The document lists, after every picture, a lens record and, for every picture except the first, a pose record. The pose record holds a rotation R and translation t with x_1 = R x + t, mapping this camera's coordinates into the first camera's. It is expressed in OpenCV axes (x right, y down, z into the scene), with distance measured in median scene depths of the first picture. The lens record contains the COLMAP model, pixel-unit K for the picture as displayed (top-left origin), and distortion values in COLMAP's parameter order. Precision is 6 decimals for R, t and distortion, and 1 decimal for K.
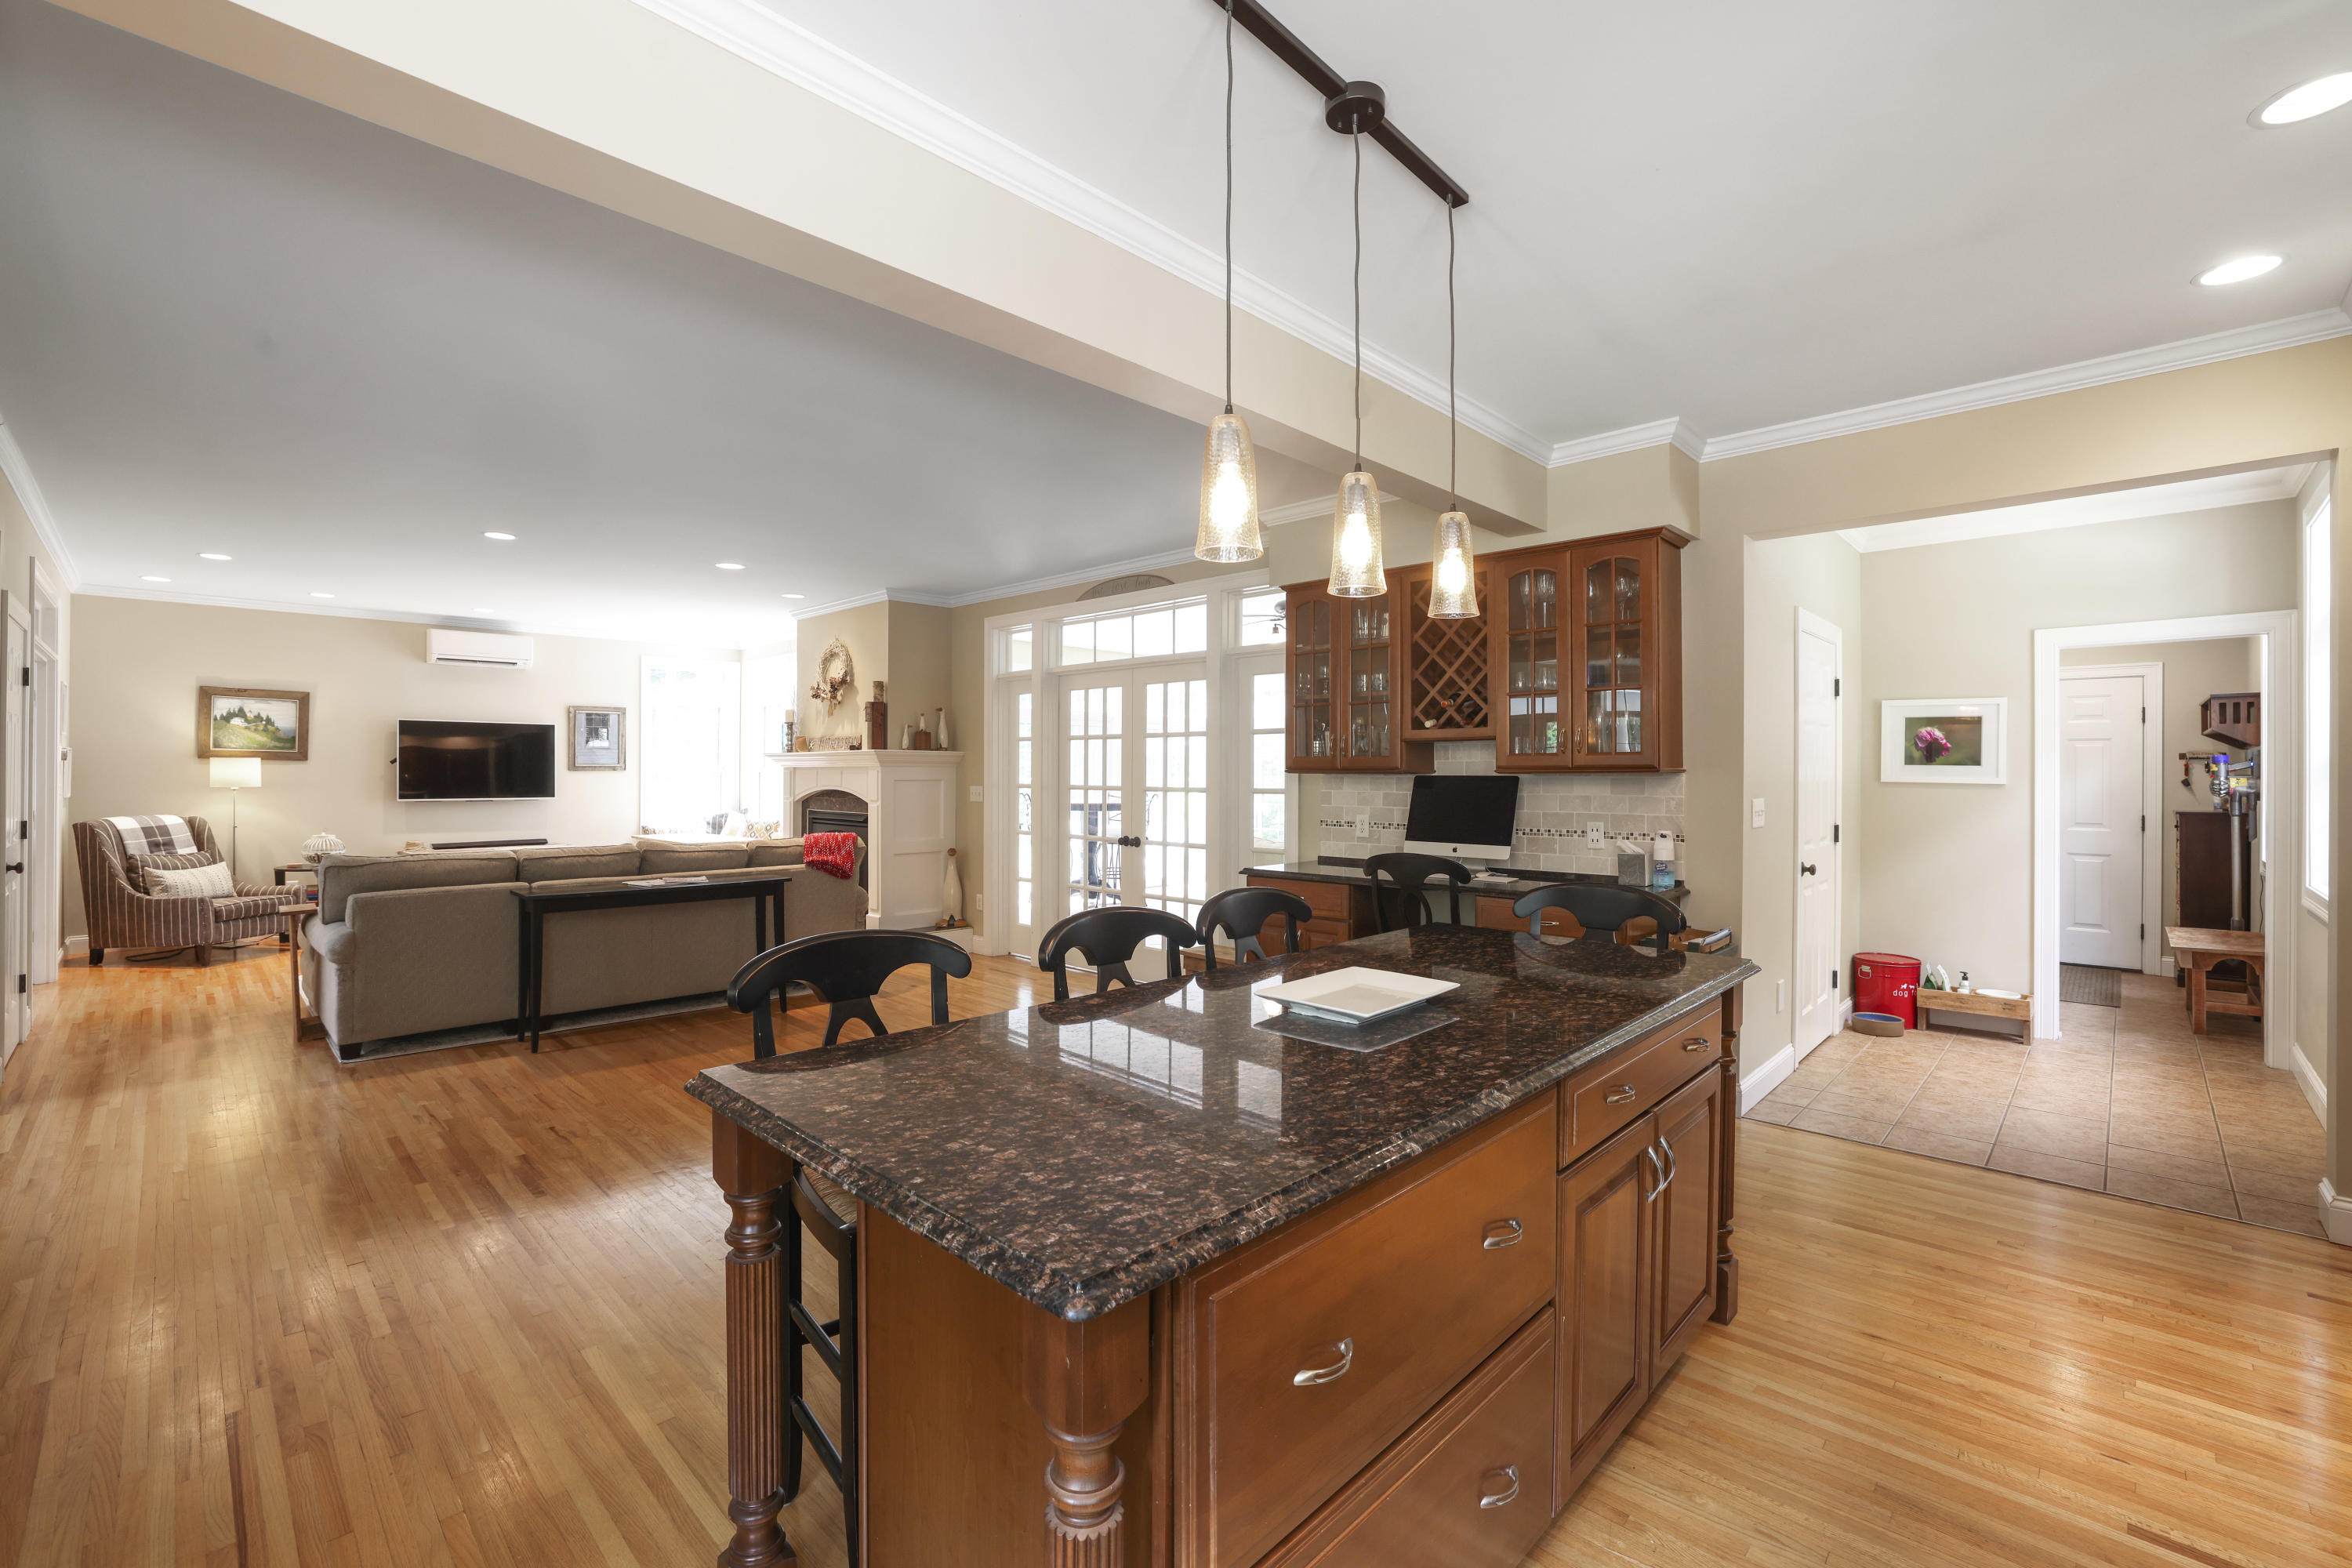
lens RADIAL K [[1009.0, 0, 1181.4], [0, 1009.0, 769.5], [0, 0, 1]] dist [-0.002774, 0.000315]
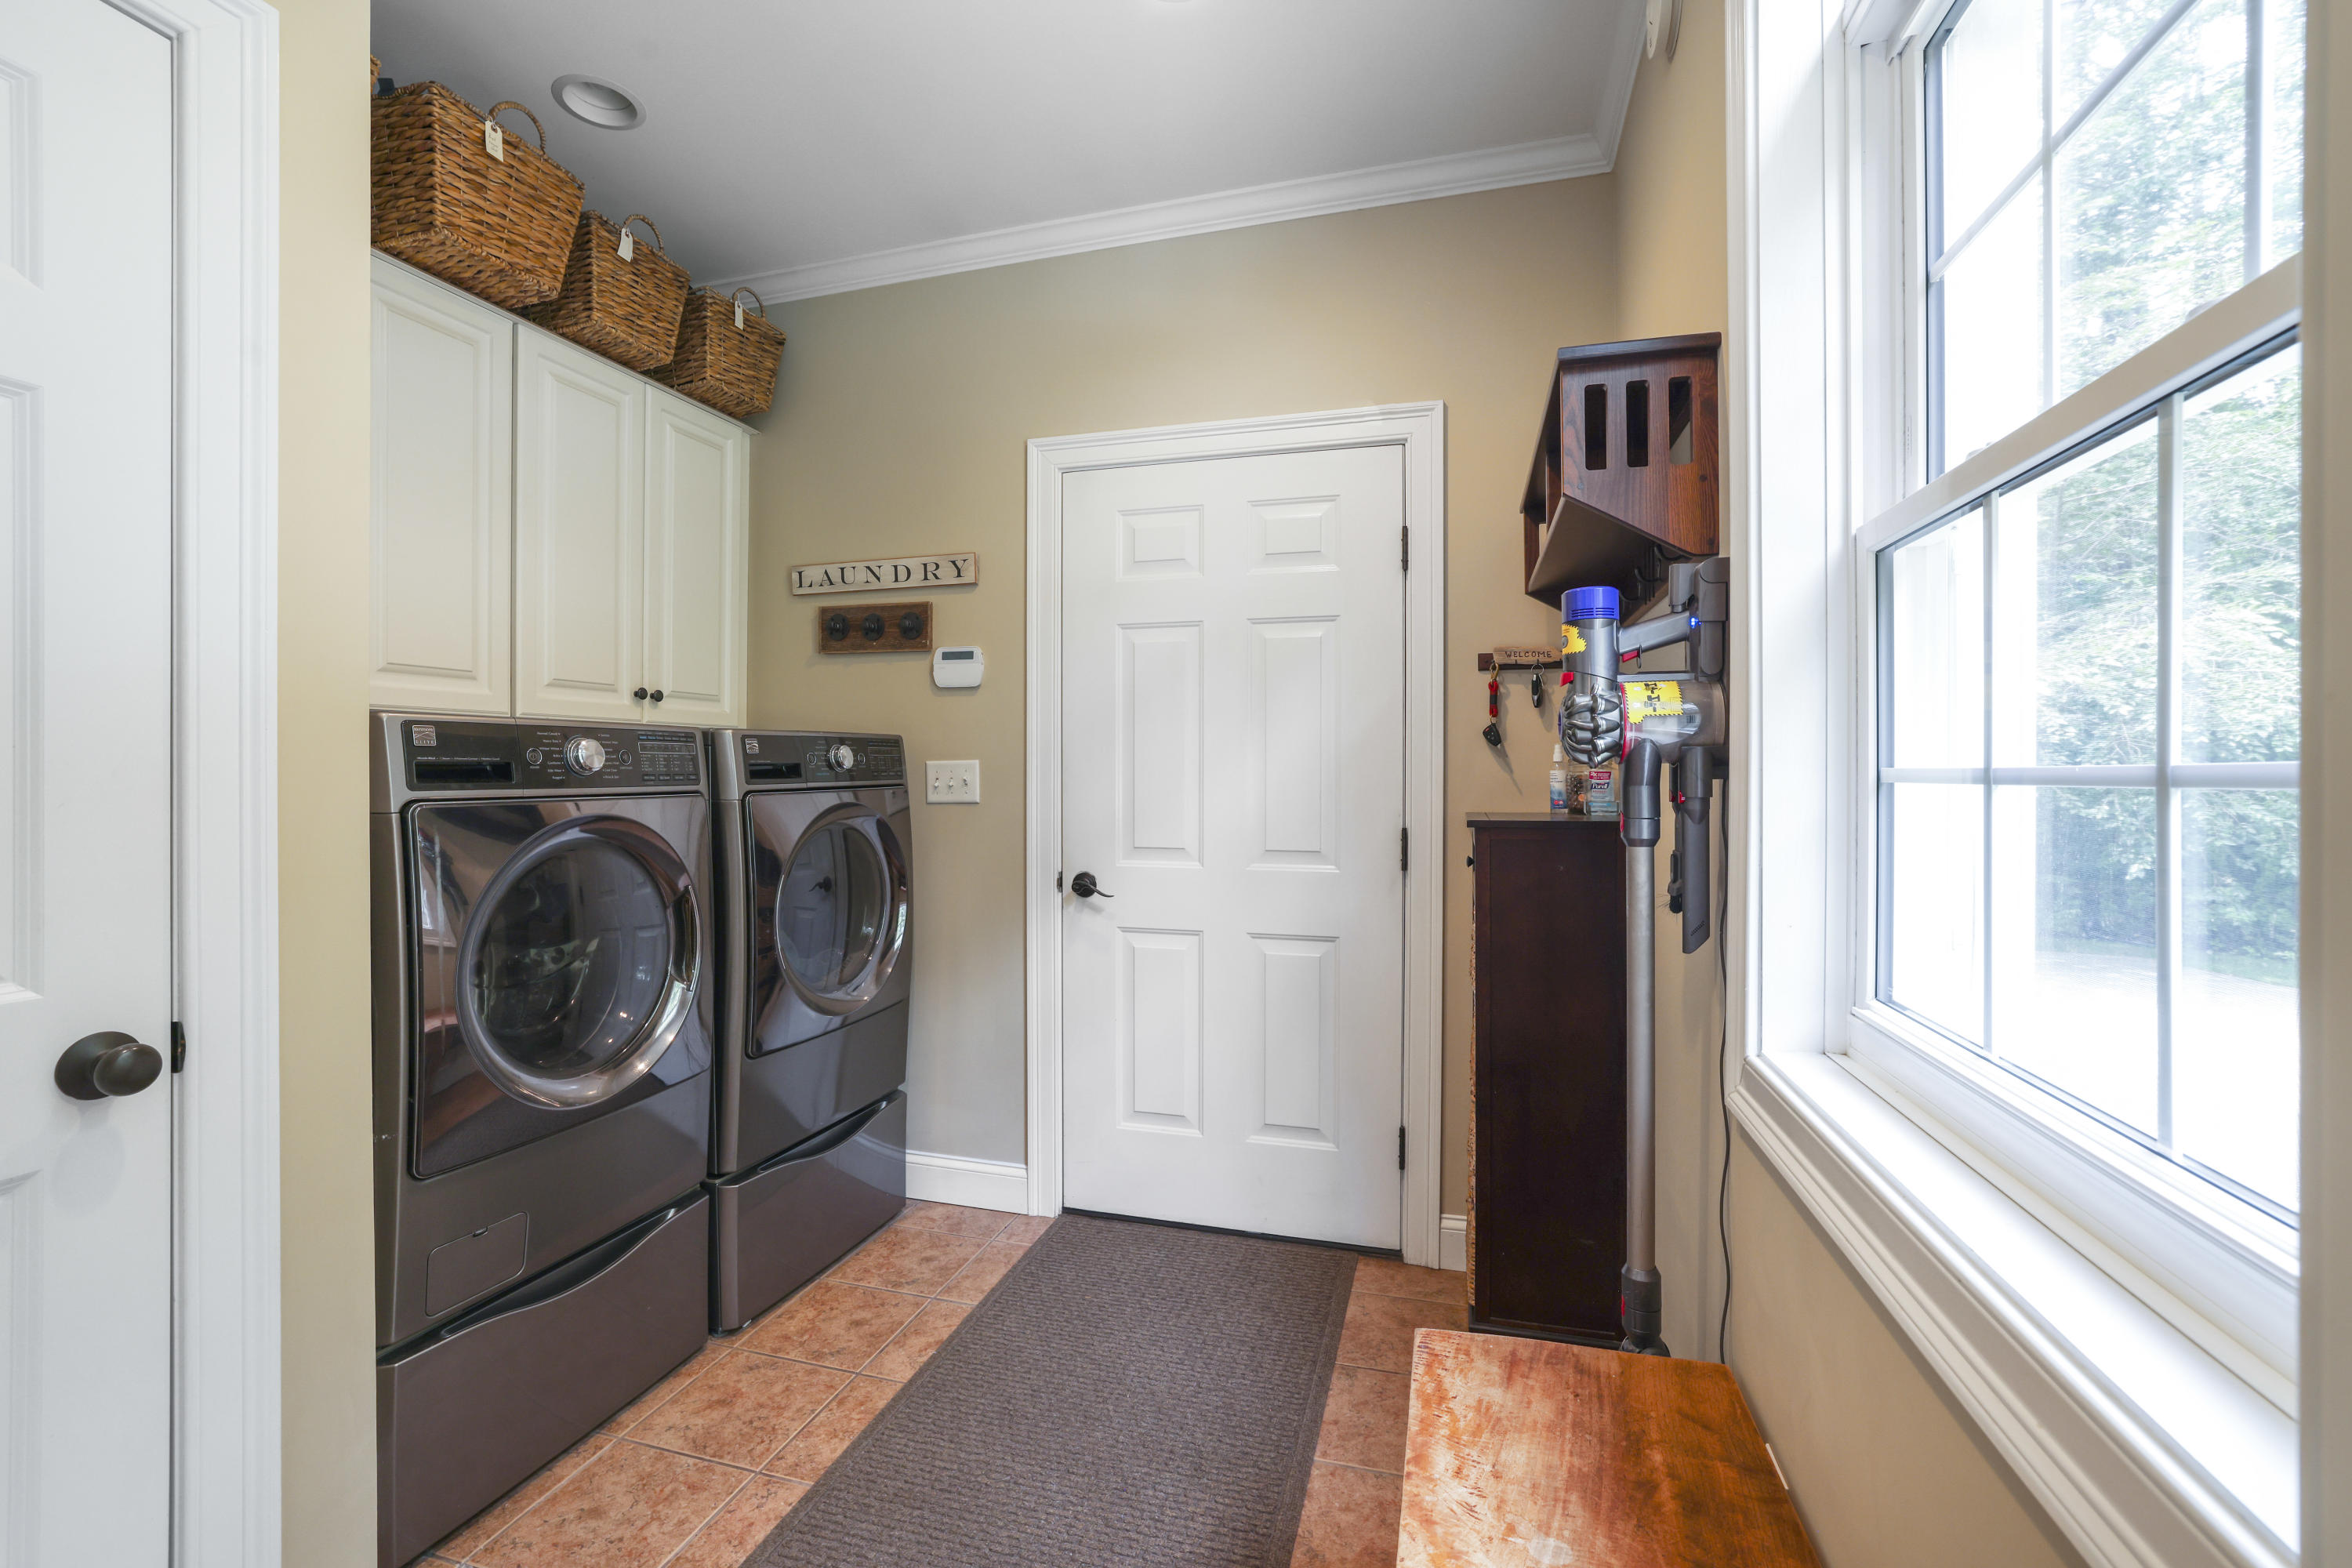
lens RADIAL K [[1009.0, 0, 1177.2], [0, 1009.0, 772.7], [0, 0, 1]] dist [-0.002774, 0.000315]
pose [[0.891575, -0.003610, 0.452858, 0.769616], [-0.000283, 0.999964, 0.008529, 0.024483], [-0.452873, -0.007732, 0.891542, 0.764510]]
